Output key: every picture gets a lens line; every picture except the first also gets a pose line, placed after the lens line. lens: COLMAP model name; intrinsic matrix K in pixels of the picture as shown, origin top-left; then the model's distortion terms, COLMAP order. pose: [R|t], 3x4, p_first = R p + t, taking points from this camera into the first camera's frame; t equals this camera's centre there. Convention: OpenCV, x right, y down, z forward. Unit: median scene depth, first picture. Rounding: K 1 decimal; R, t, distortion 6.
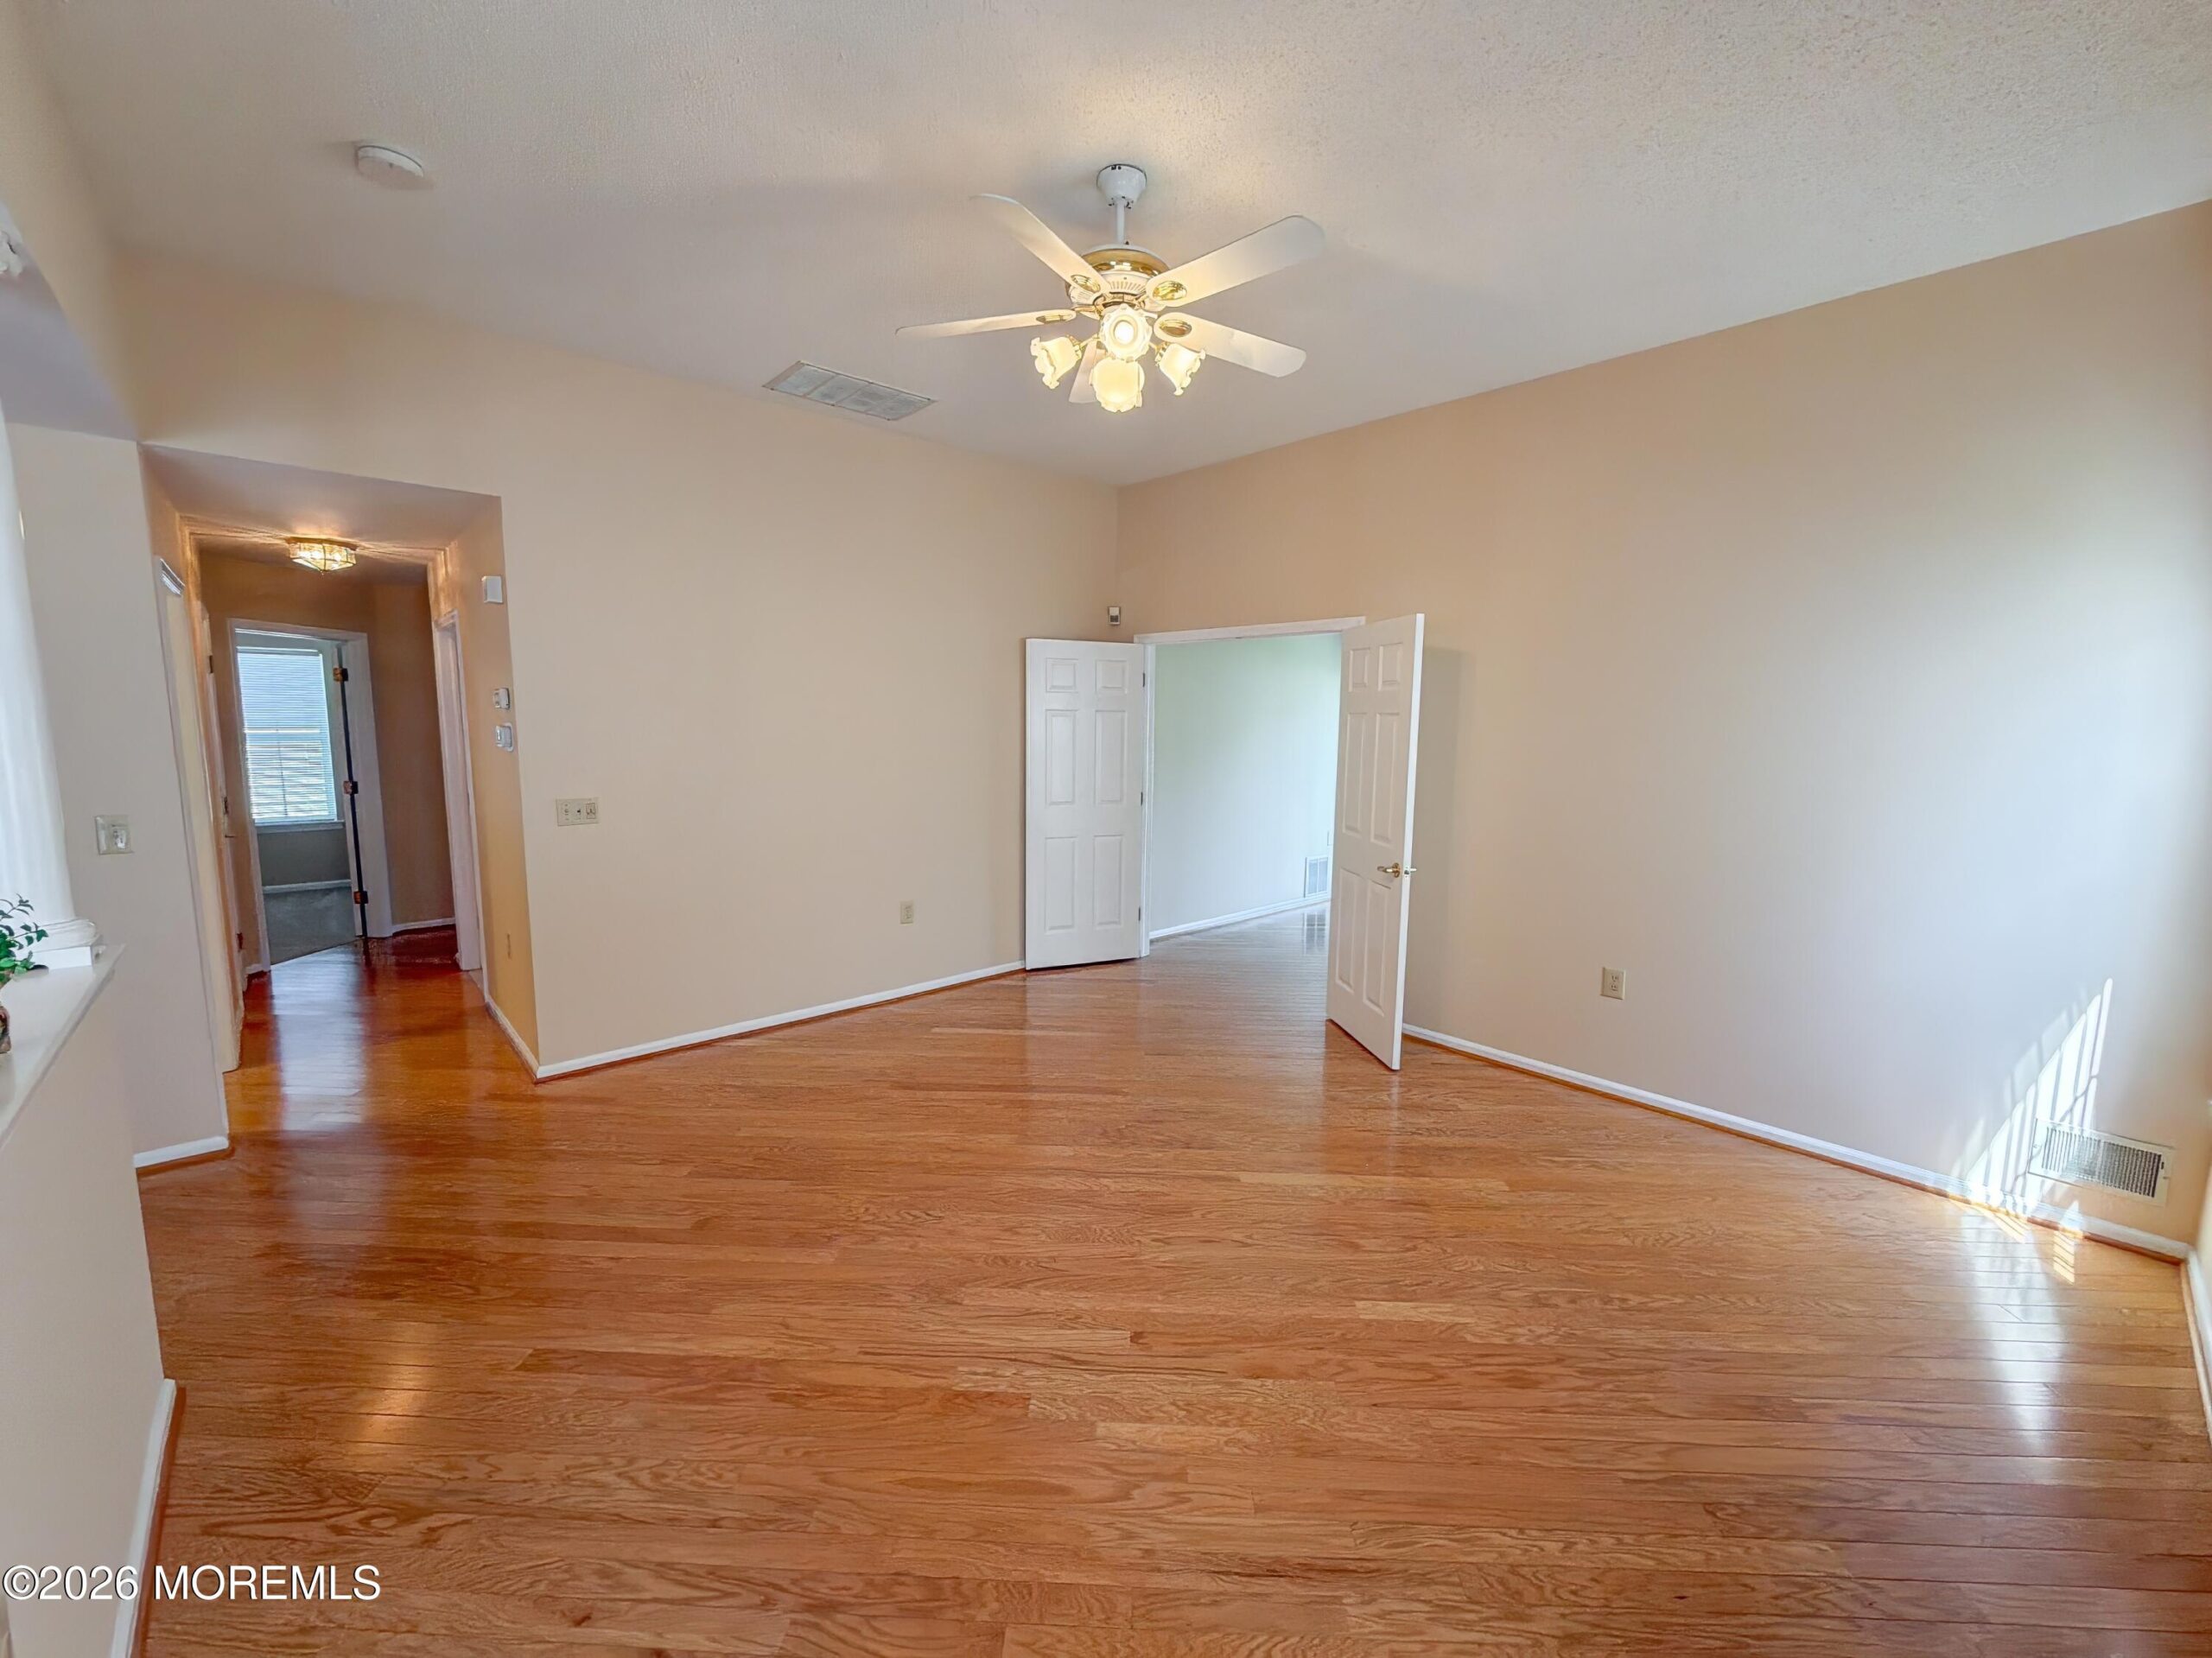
lens RADIAL K [[890.1, 0, 1100.9], [0, 890.1, 821.7], [0, 0, 1]] dist [-0.003289, -0.000350]
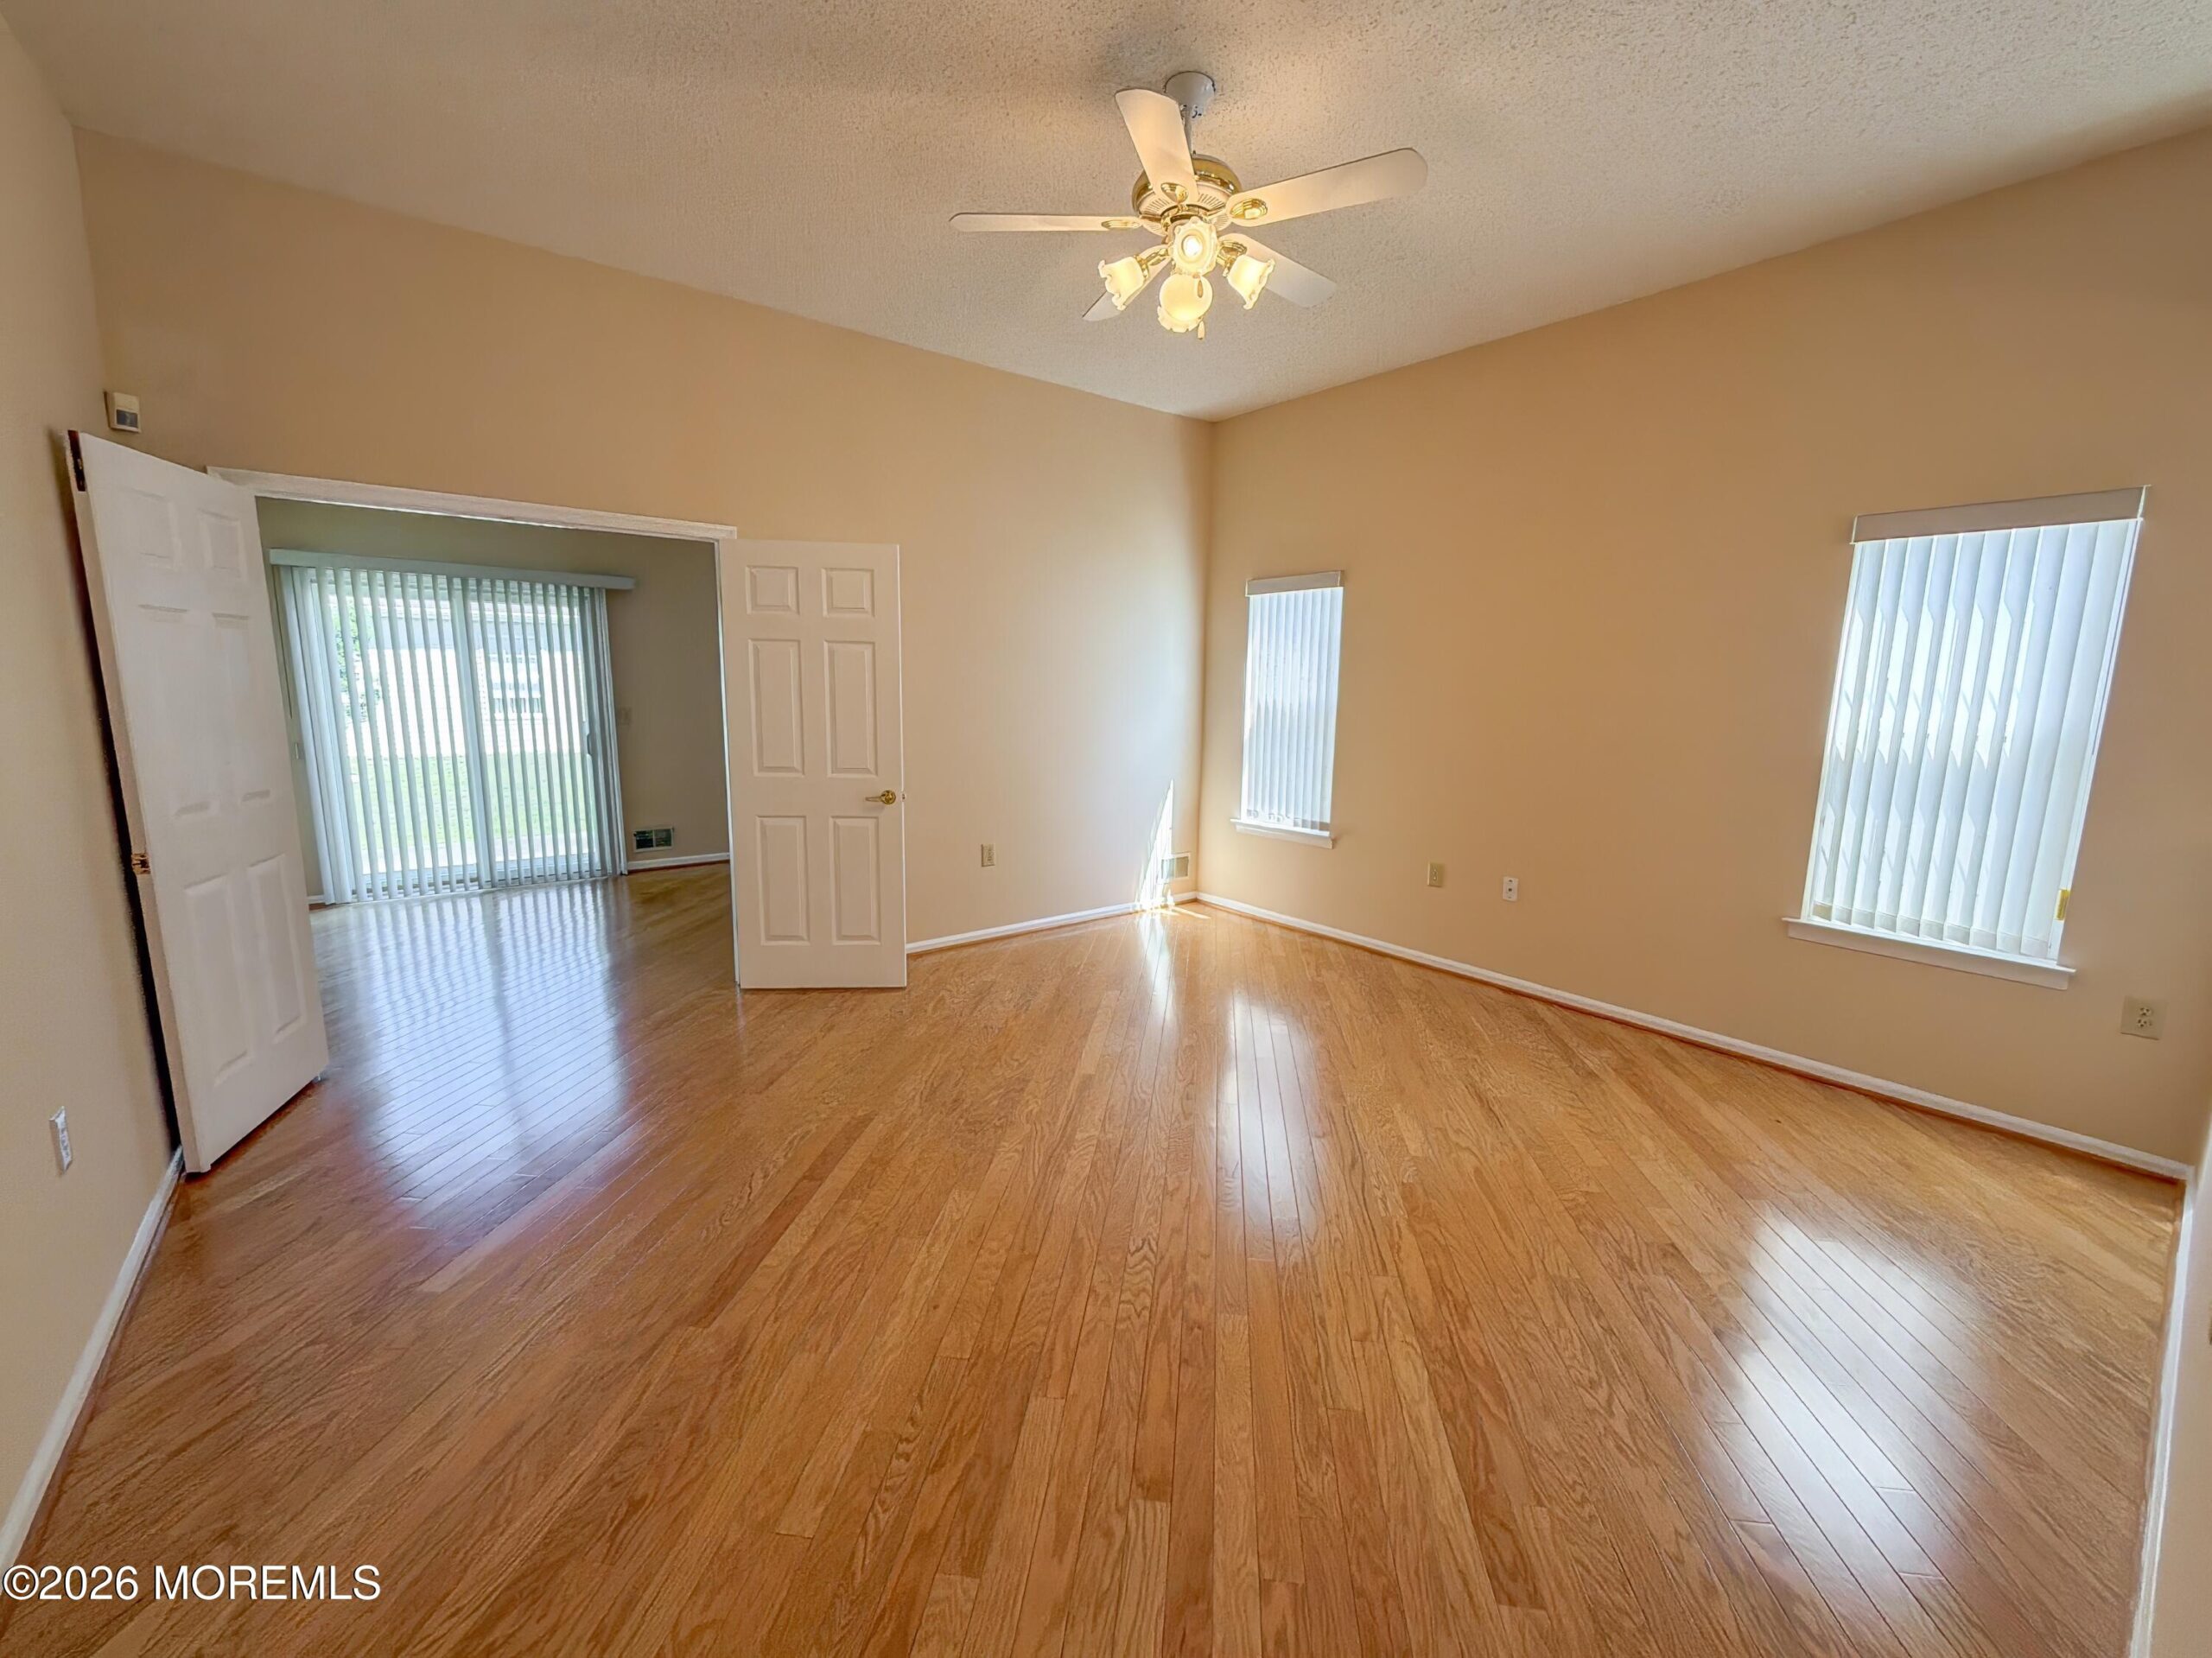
lens RADIAL K [[888.3, 0, 1126.1], [0, 888.3, 823.1], [0, 0, 1]] dist [-0.000208, 0.000182]
pose [[0.065216, -0.170947, 0.983119, -0.981355], [0.102030, 0.981196, 0.163845, -0.084236], [-0.992641, 0.089623, 0.081431, 0.955229]]
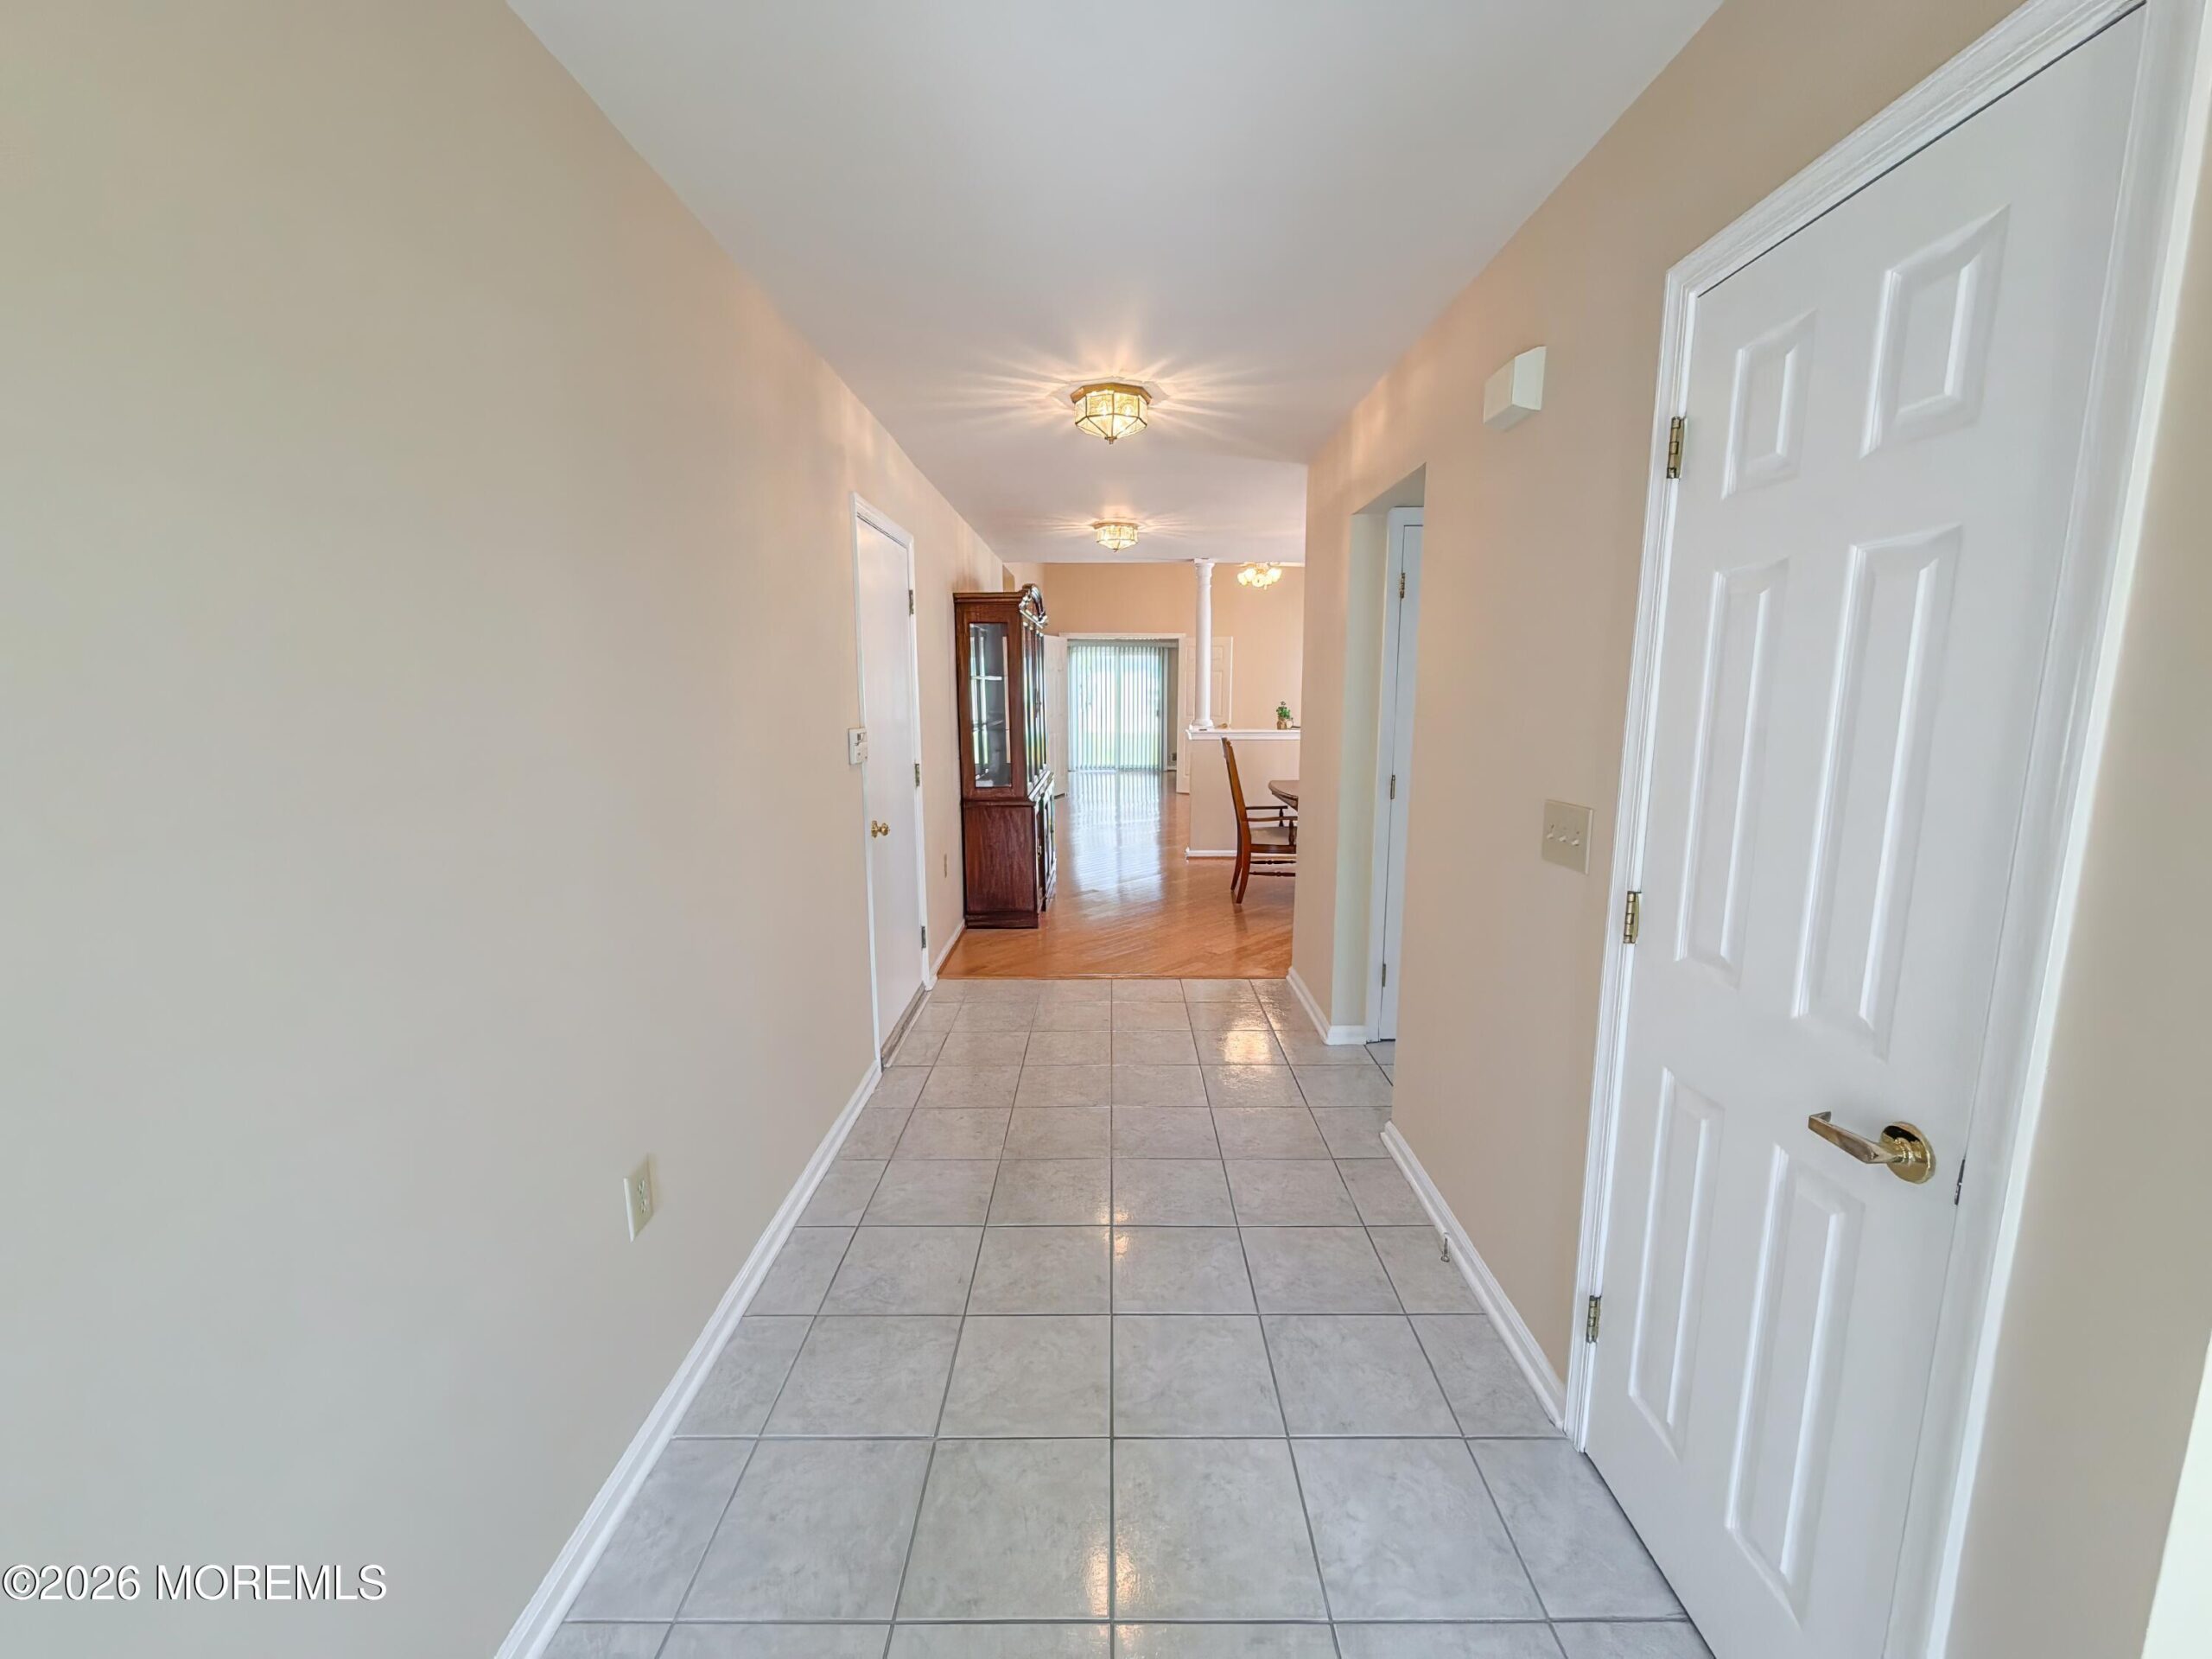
lens RADIAL K [[890.1, 0, 1100.9], [0, 890.1, 822.2], [0, 0, 1]] dist [-0.003289, -0.000350]
pose [[0.659935, -0.122336, 0.741296, -3.218579], [0.098484, 0.992227, 0.076072, 0.176883], [-0.744840, 0.022803, 0.666854, -0.939830]]
